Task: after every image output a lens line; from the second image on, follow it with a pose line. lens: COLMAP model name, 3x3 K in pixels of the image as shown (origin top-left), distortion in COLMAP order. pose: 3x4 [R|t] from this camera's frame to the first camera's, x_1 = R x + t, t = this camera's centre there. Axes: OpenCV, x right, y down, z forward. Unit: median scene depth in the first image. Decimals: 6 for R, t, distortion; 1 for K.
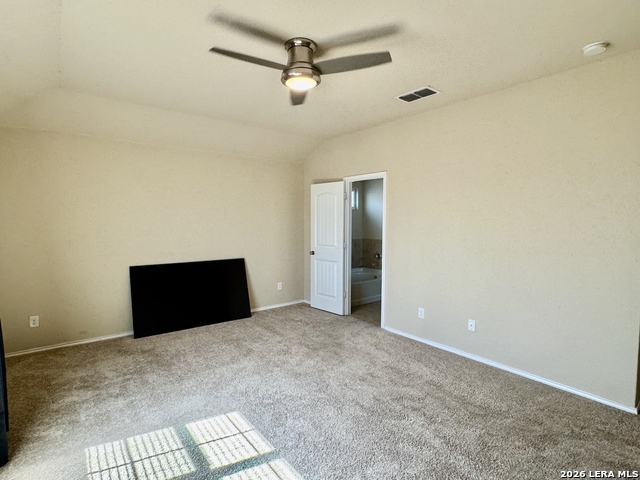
lens RADIAL K [[334.5, 0, 320.0], [0, 334.5, 240.0], [0, 0, 1]] dist [-0.001291, -0.000321]
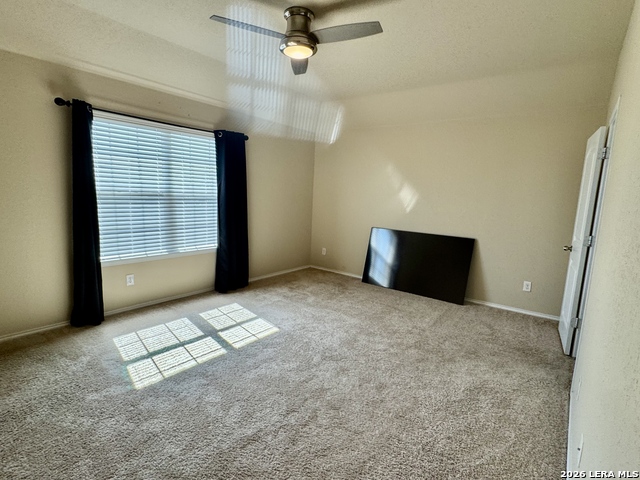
lens RADIAL K [[334.5, 0, 320.0], [0, 334.5, 240.0], [0, 0, 1]] dist [-0.001291, -0.000321]
pose [[0.248433, 0.150367, -0.956907, 0.769229], [-0.099105, 0.986639, 0.129310, -0.025736], [0.963566, 0.062709, 0.260016, 0.587494]]
